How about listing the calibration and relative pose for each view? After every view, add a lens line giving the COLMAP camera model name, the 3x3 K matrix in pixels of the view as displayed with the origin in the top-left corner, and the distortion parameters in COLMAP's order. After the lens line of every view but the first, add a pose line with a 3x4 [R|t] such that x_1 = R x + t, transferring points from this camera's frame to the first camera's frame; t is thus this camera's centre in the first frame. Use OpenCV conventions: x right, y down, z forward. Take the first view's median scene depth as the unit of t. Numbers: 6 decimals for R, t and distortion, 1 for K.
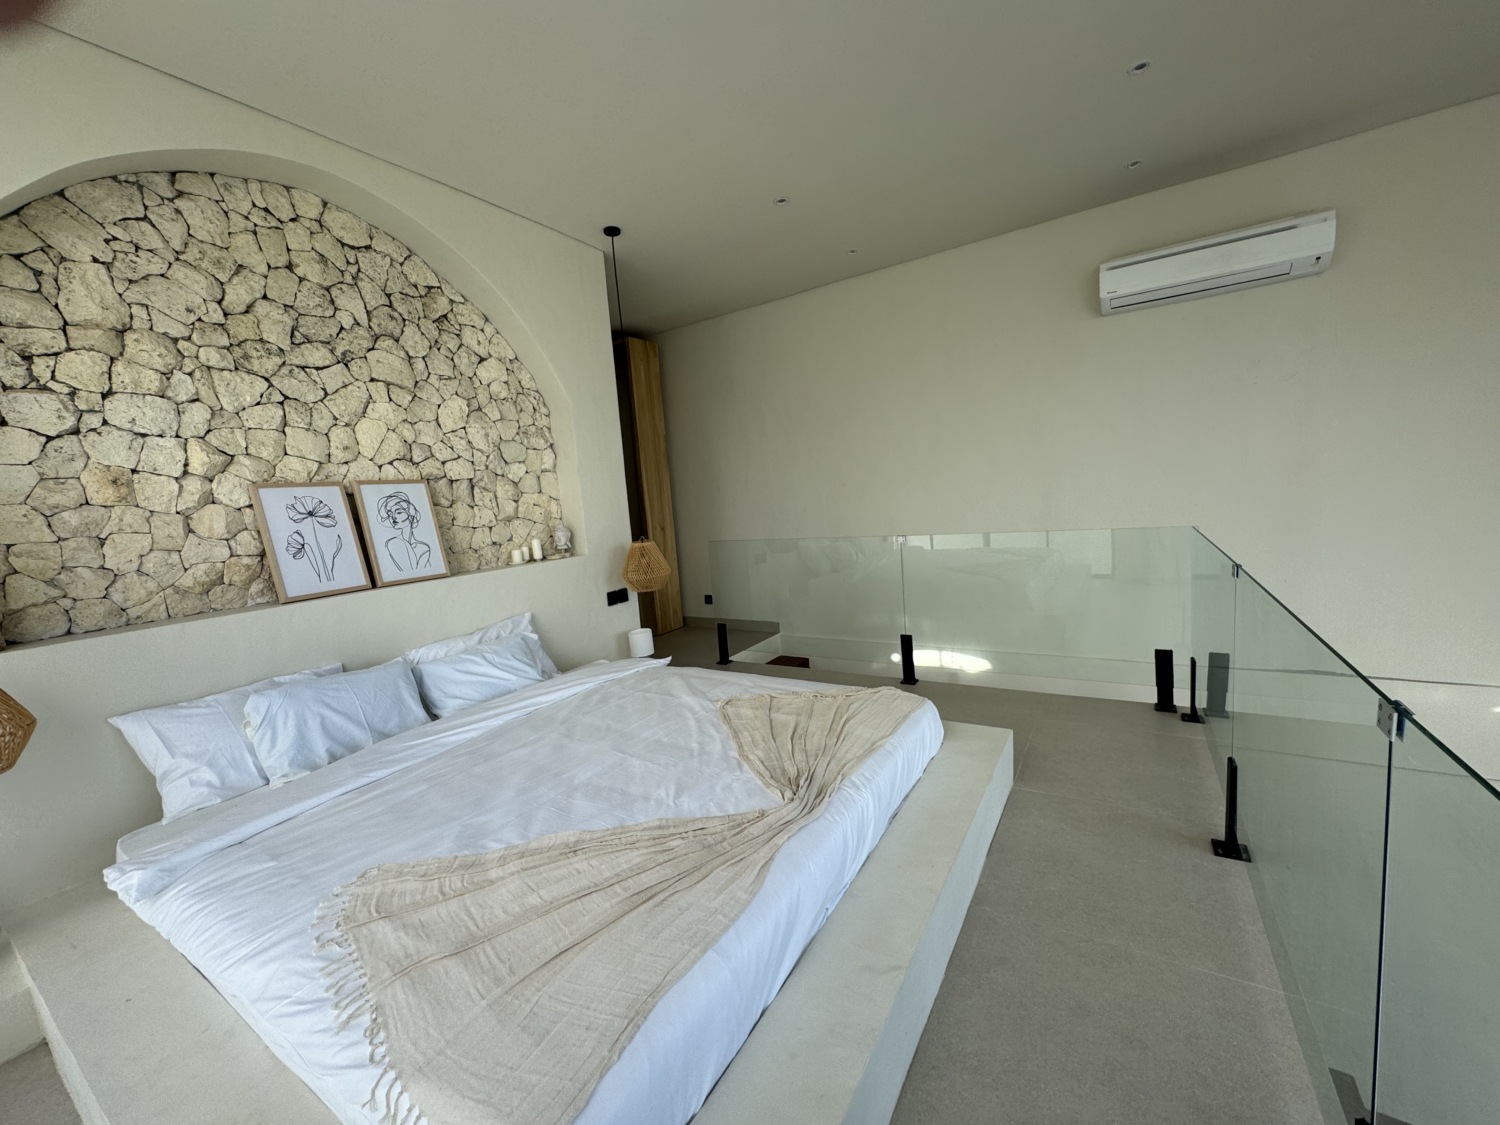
lens RADIAL K [[601.7, 0, 743.6], [0, 601.7, 566.2], [0, 0, 1]] dist [-0.008592, 0.001377]
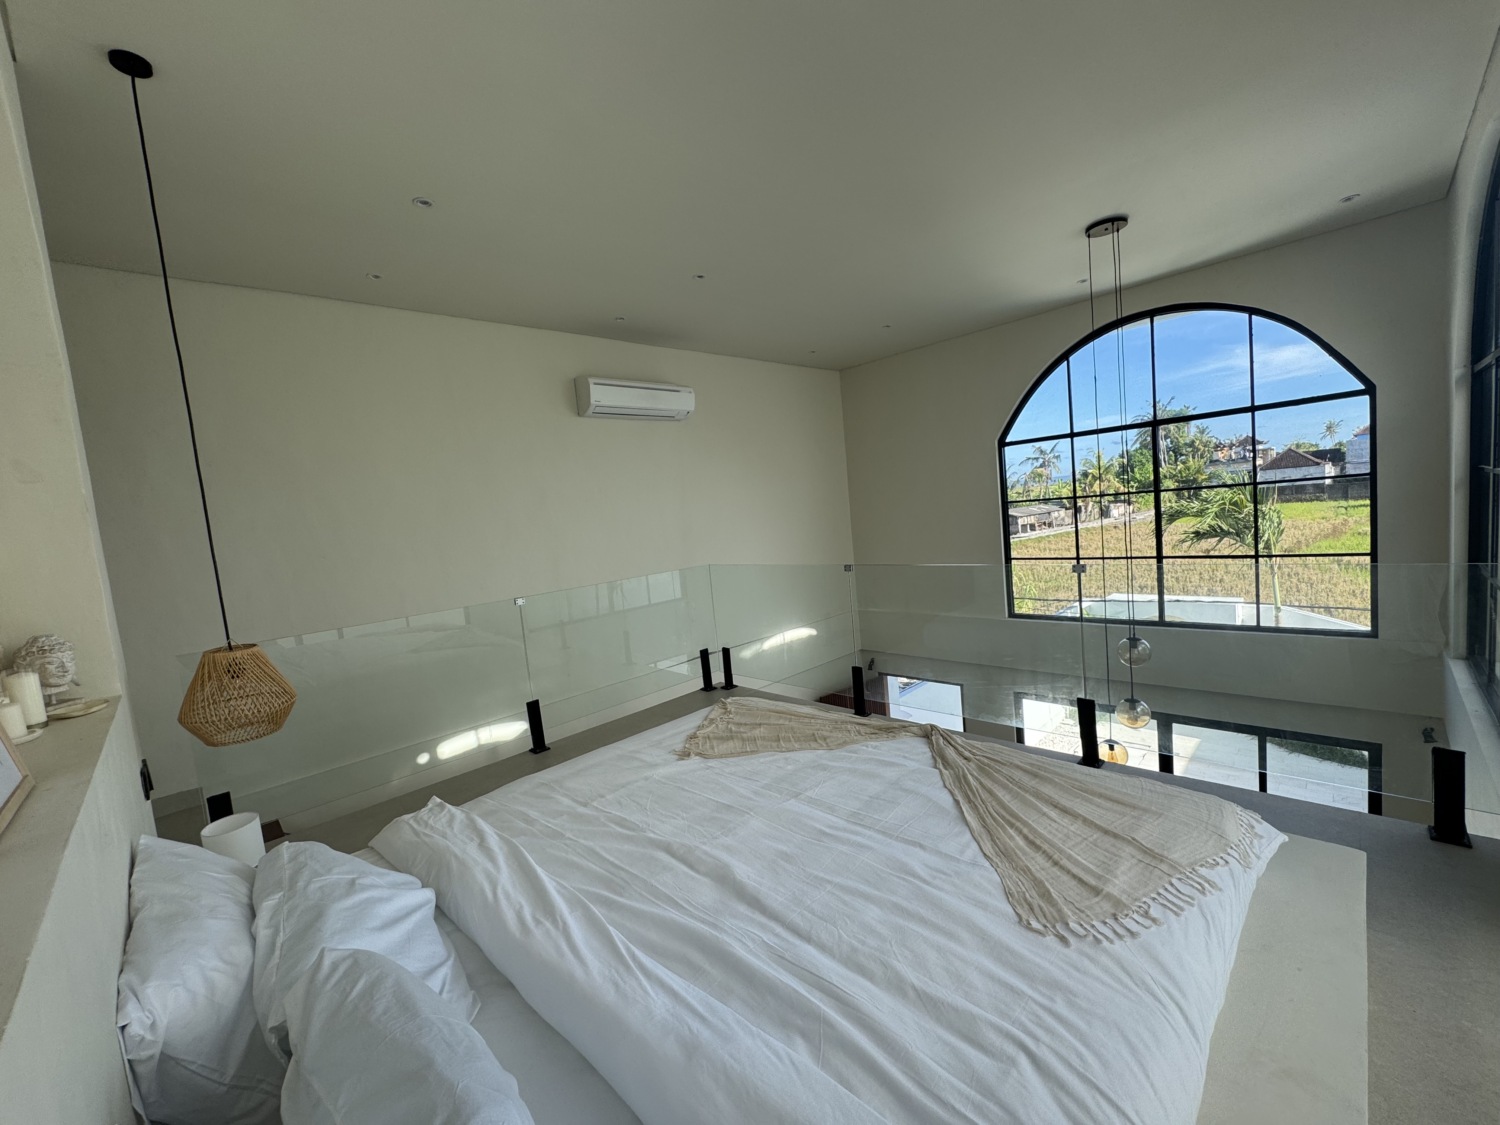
lens RADIAL K [[601.7, 0, 750.8], [0, 601.7, 563.8], [0, 0, 1]] dist [-0.008592, 0.001377]
pose [[0.228036, -0.028399, 0.973238, -0.837341], [0.189544, 0.981746, -0.015764, -0.026548], [-0.955025, 0.188067, 0.229257, 0.602680]]
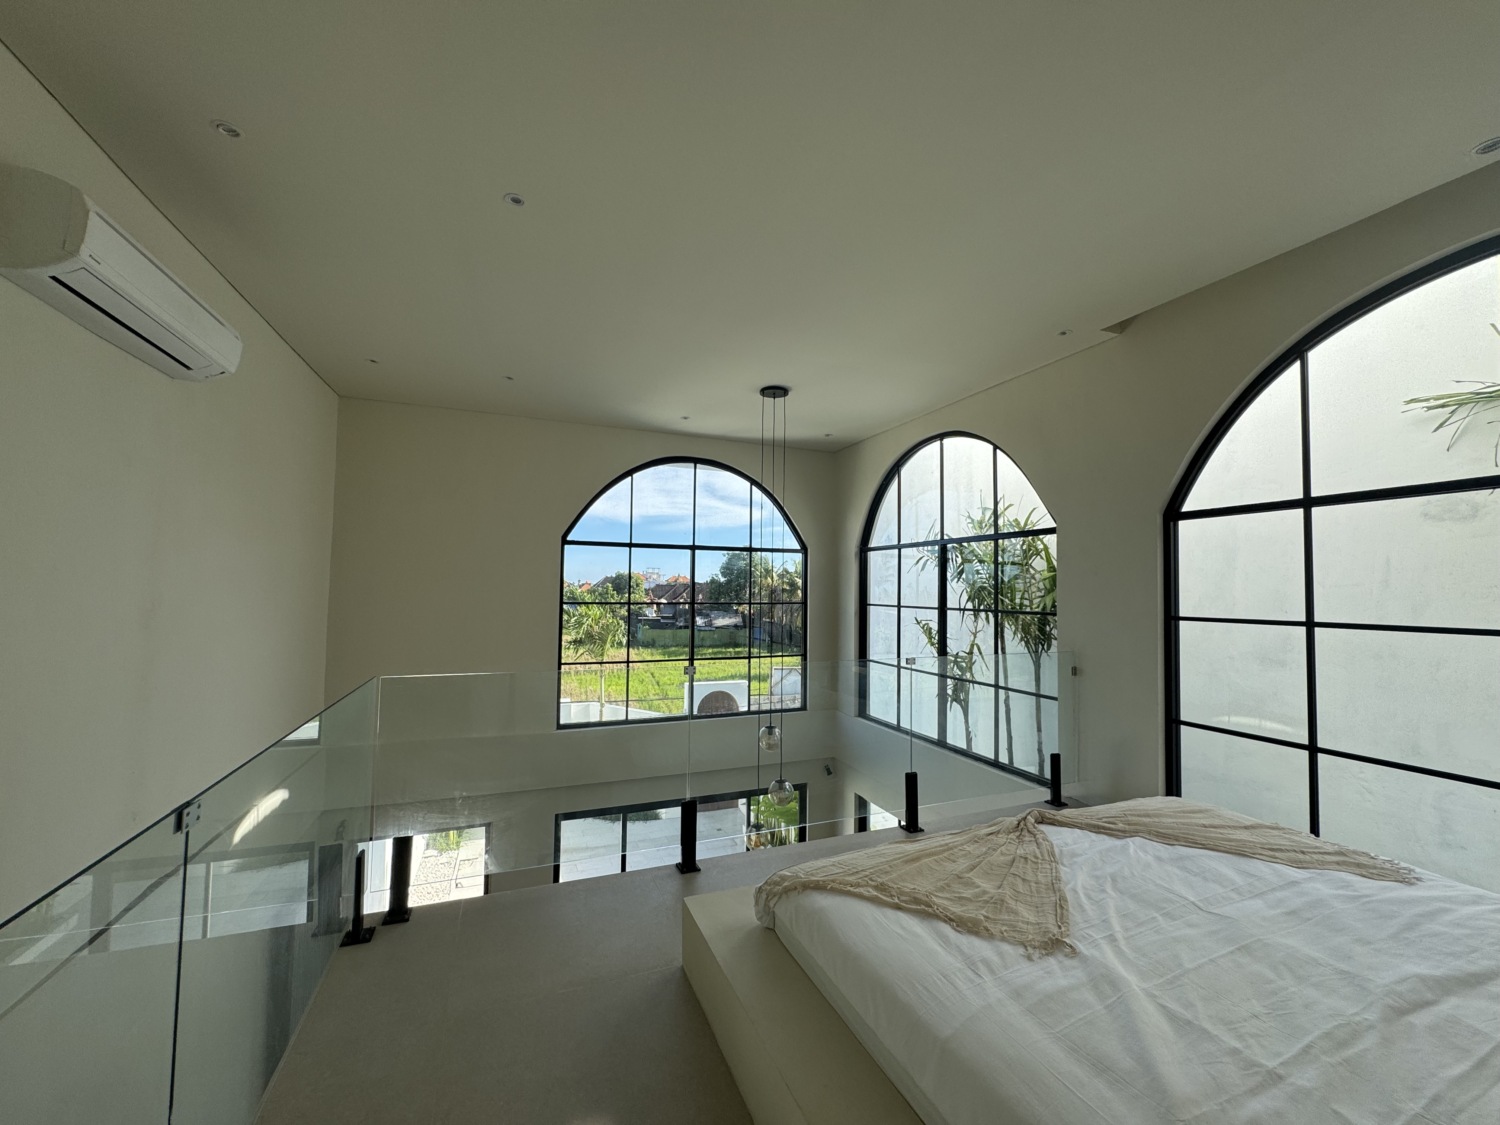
lens RADIAL K [[601.7, 0, 746.8], [0, 601.7, 559.9], [0, 0, 1]] dist [-0.008592, 0.001377]
pose [[-0.814253, 0.098244, 0.572137, -0.151209], [0.119462, 0.992839, -0.000468, -0.181508], [-0.568086, 0.067968, -0.820158, 1.534612]]
